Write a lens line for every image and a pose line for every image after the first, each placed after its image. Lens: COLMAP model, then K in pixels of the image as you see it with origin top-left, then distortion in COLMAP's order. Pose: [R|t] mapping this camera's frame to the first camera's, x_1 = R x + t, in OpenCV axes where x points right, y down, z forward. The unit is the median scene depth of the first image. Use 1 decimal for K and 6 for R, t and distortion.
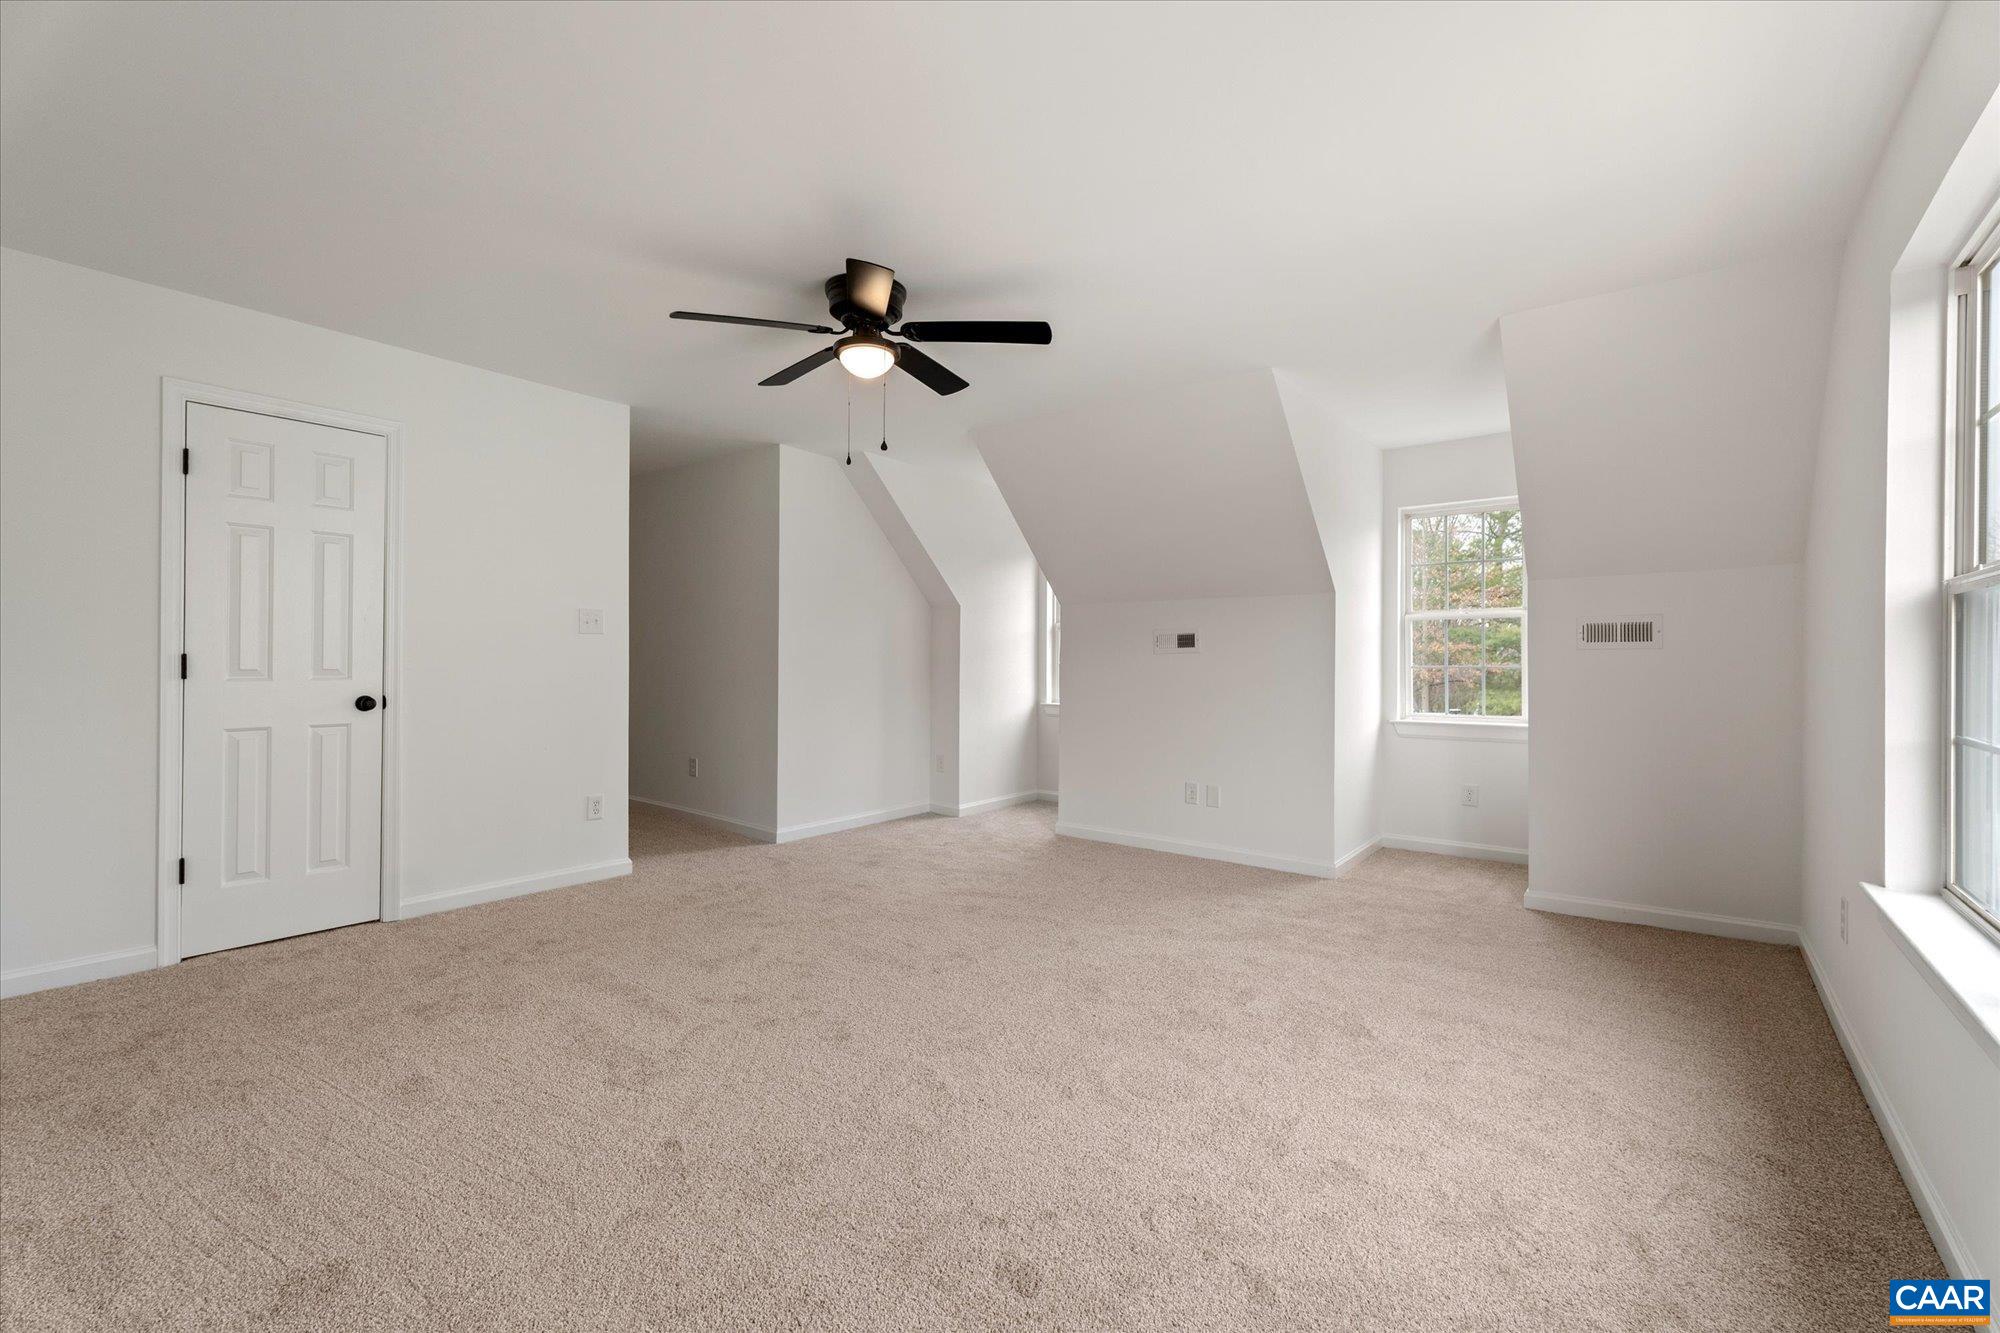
lens RADIAL K [[847.5, 0, 1000.0], [0, 847.5, 666.5], [0, 0, 1]] dist [0.003684, -0.000037]
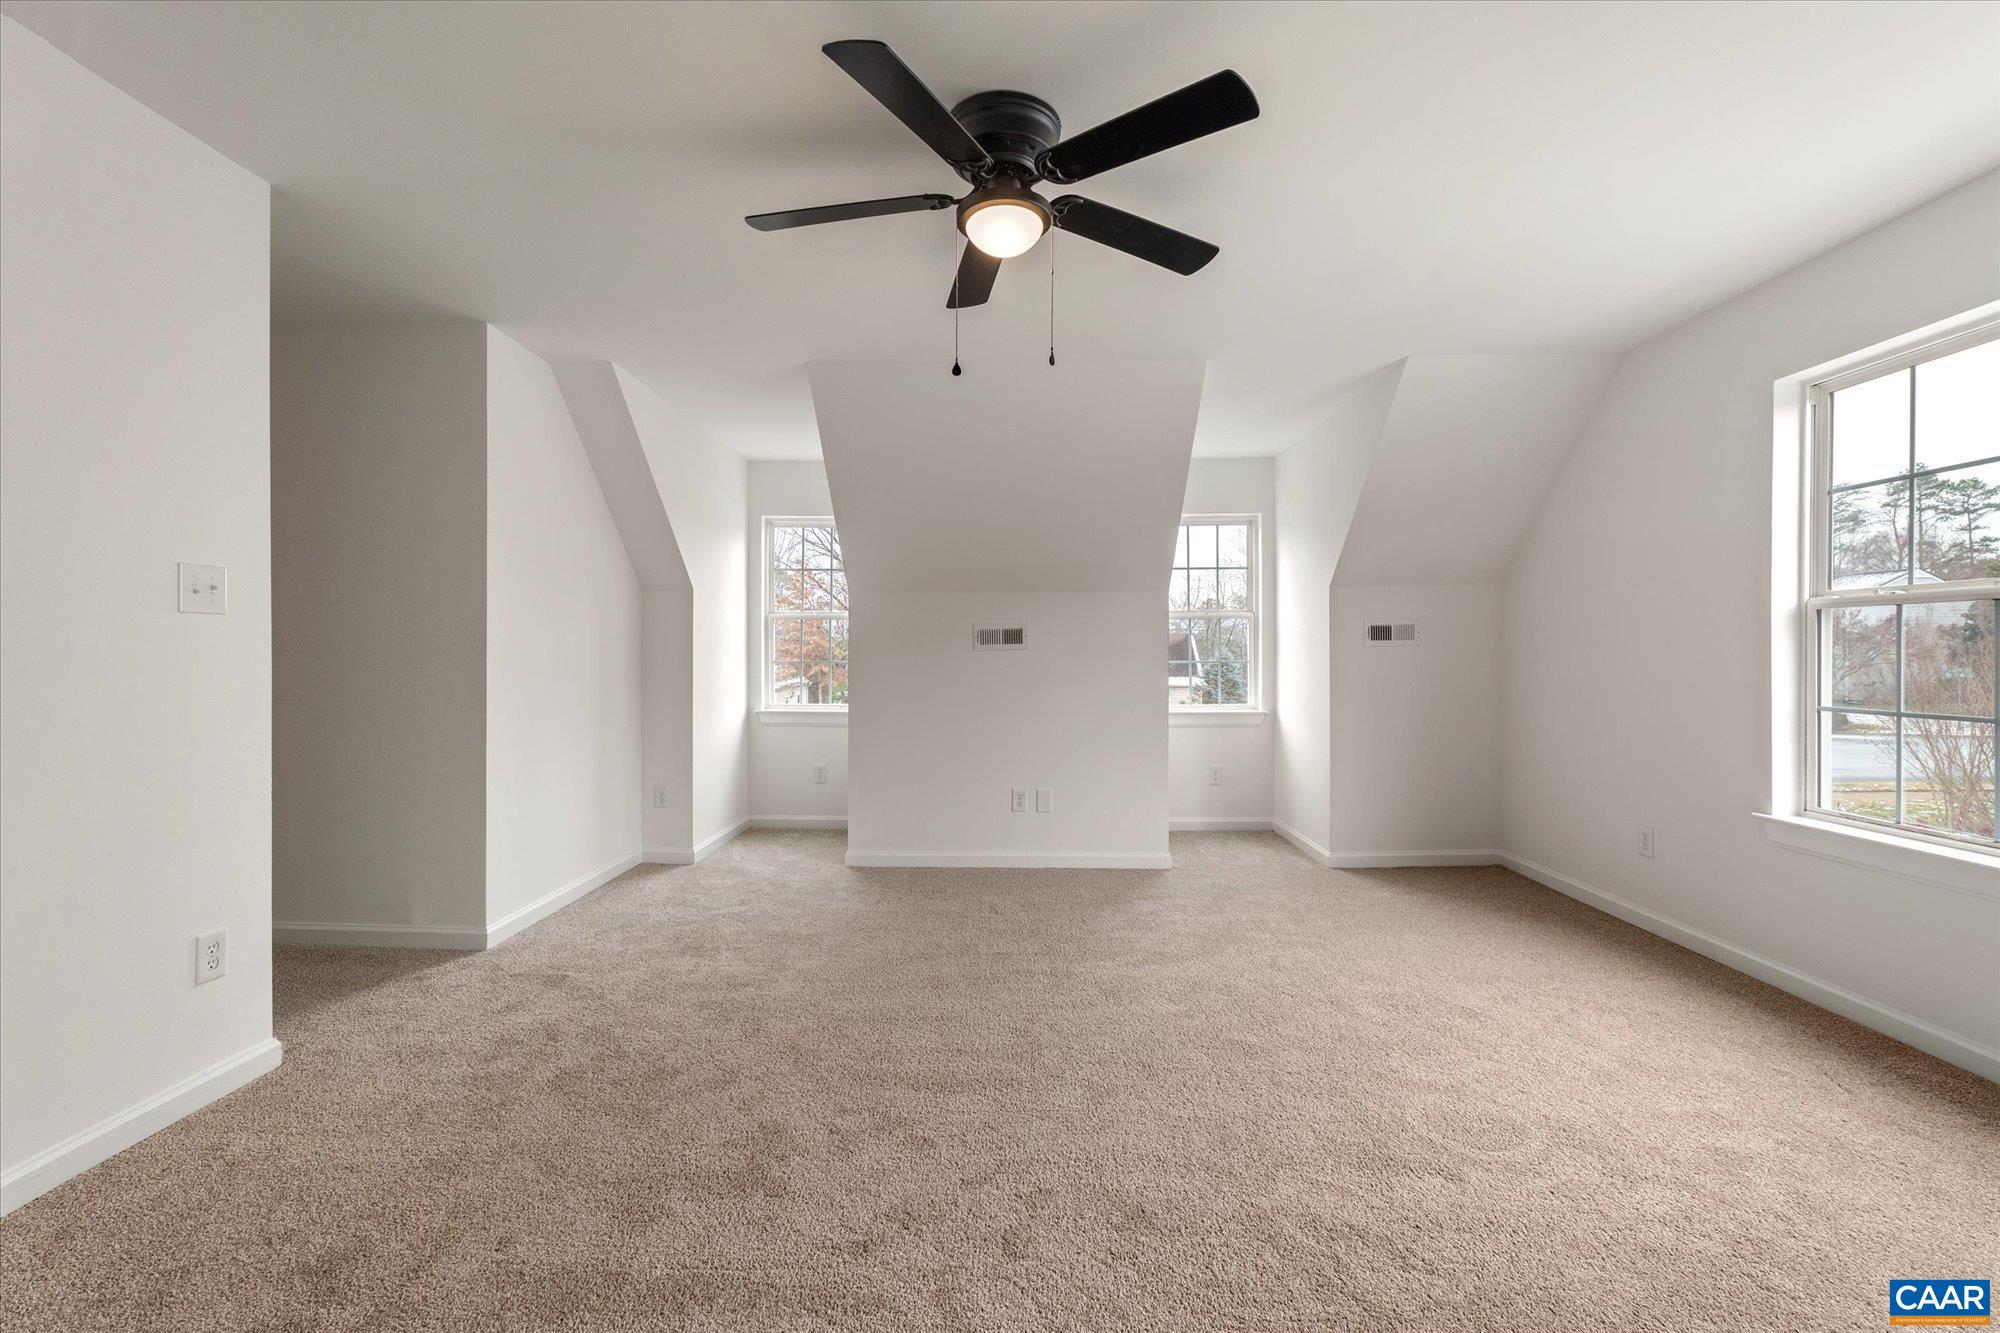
lens RADIAL K [[847.5, 0, 1000.0], [0, 847.5, 666.5], [0, 0, 1]] dist [0.003684, -0.000037]
pose [[0.799278, -0.013312, 0.600814, -0.392147], [0.010175, 0.999911, 0.008618, -0.006550], [-0.600876, -0.000775, 0.799342, 0.301629]]
